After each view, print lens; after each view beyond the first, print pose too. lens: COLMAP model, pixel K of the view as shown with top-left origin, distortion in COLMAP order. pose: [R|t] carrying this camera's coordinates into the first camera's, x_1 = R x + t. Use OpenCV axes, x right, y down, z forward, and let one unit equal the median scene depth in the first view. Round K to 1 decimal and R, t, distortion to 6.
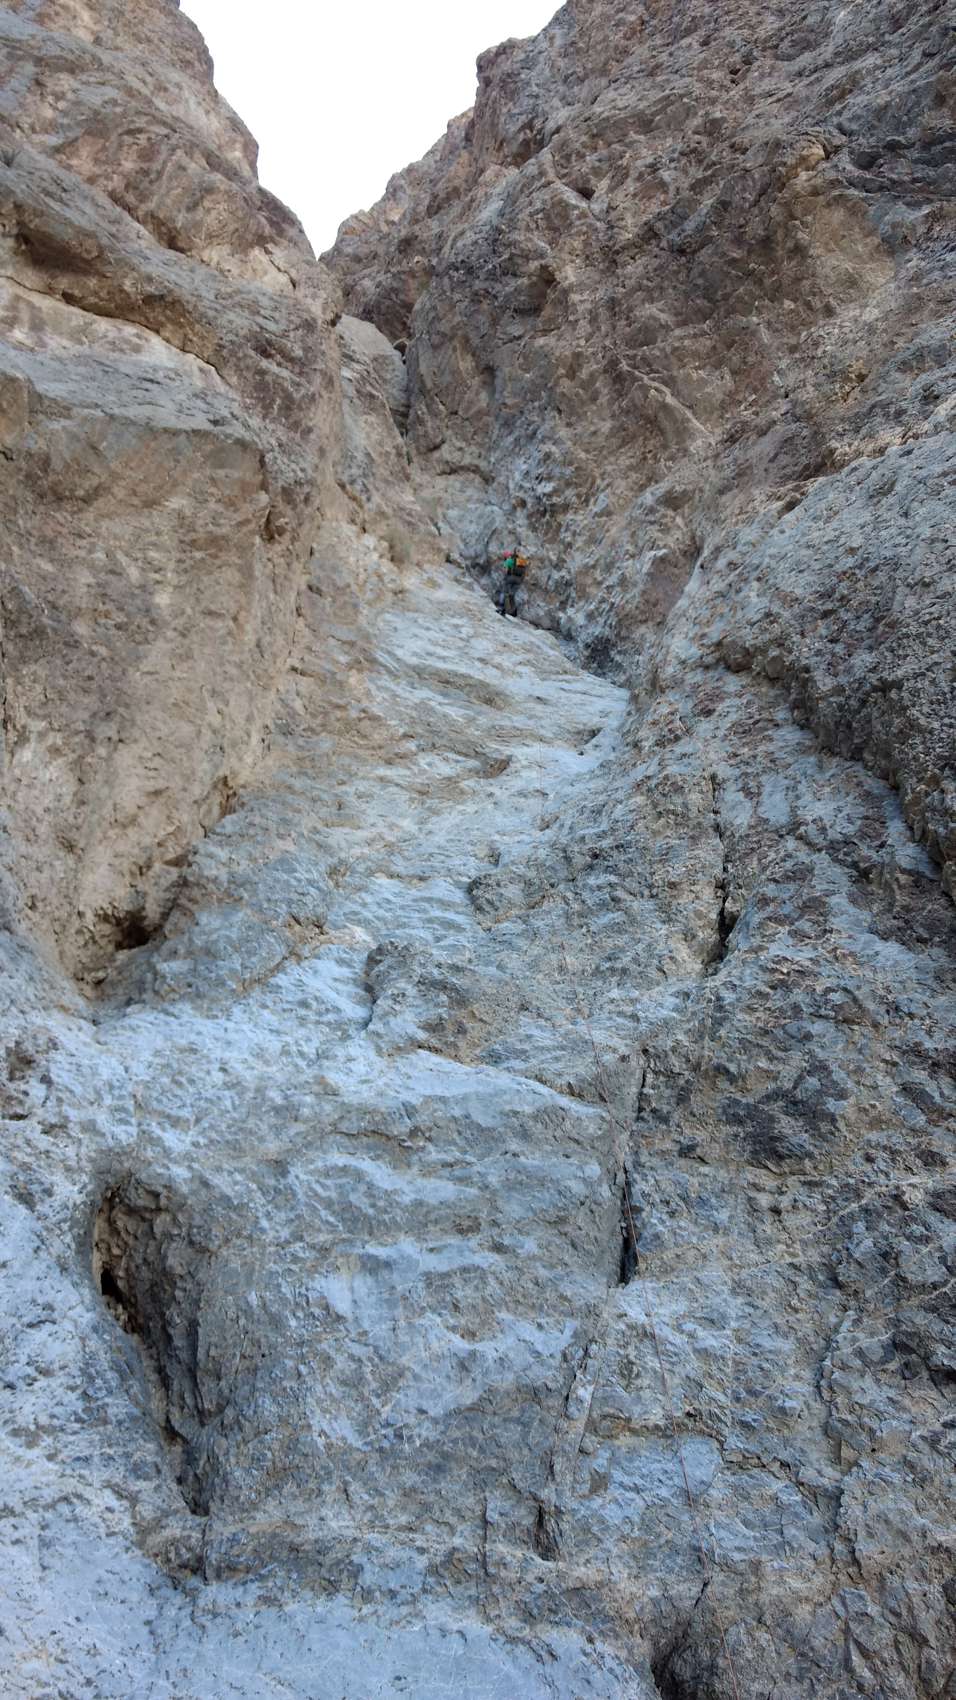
lens RADIAL K [[1339.6, 0, 496.3], [0, 1339.6, 855.4], [0, 0, 1]] dist [-0.001060, 0.069479]
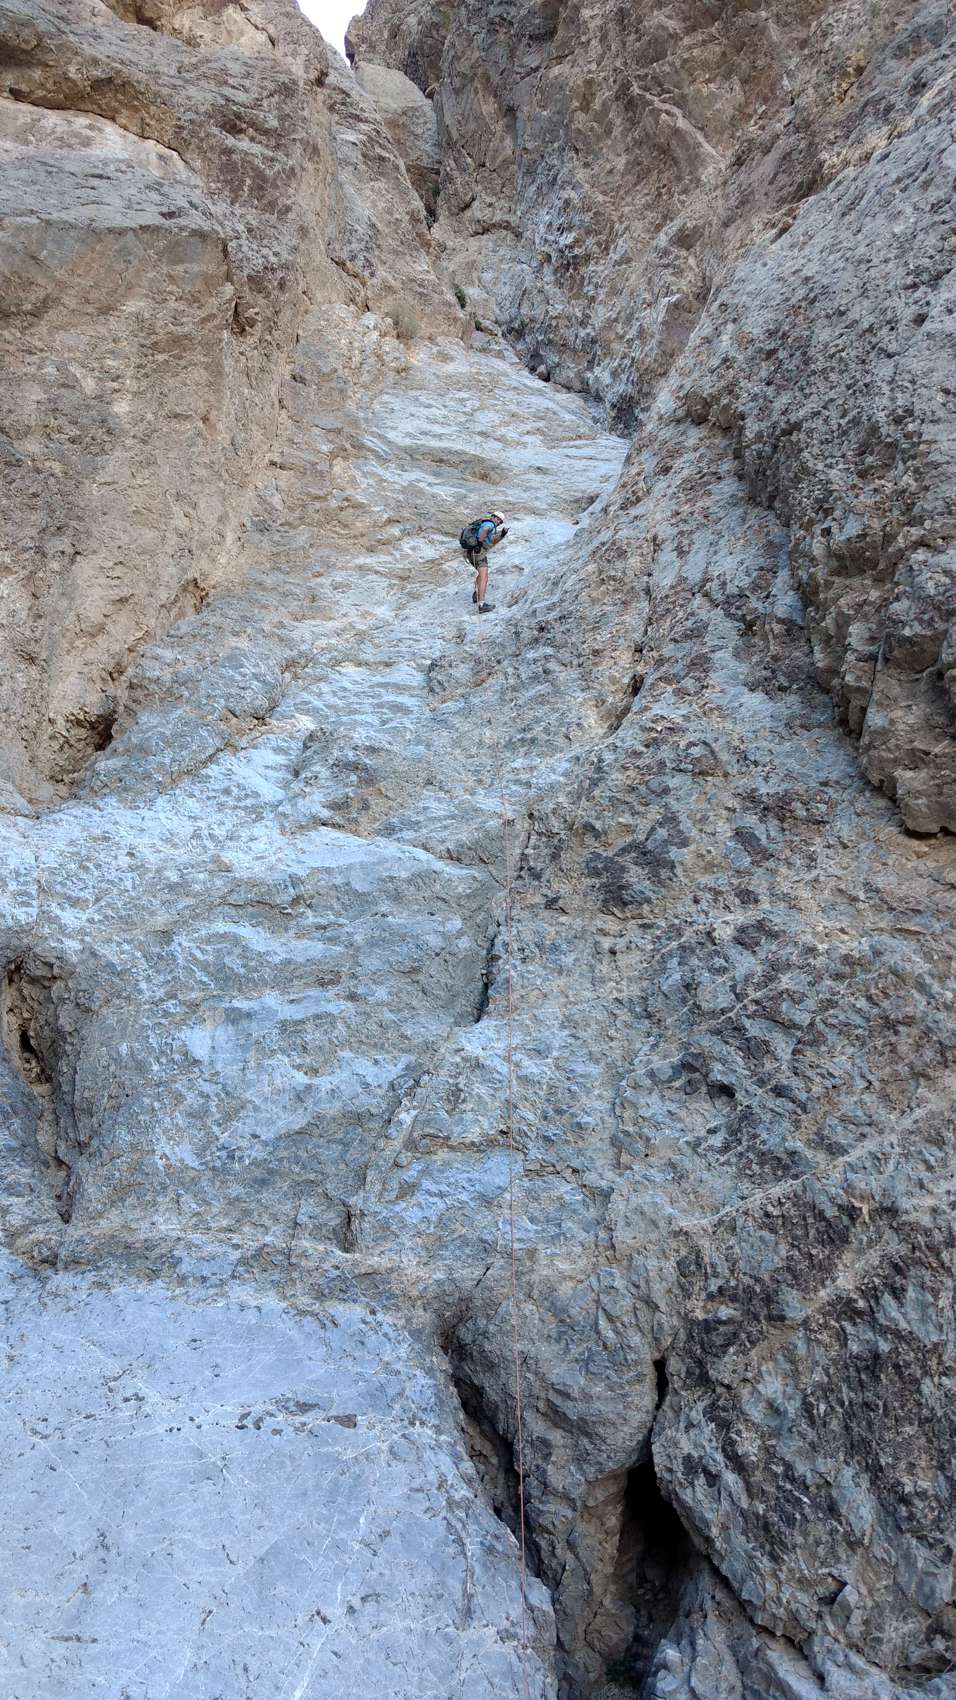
lens RADIAL K [[1330.7, 0, 494.3], [0, 1330.7, 855.2], [0, 0, 1]] dist [-0.000625, 0.082624]
pose [[0.989790, -0.058357, -0.130036, 0.220386], [0.078709, 0.984404, 0.157330, 0.011542], [0.118826, -0.165959, 0.978947, -0.033017]]
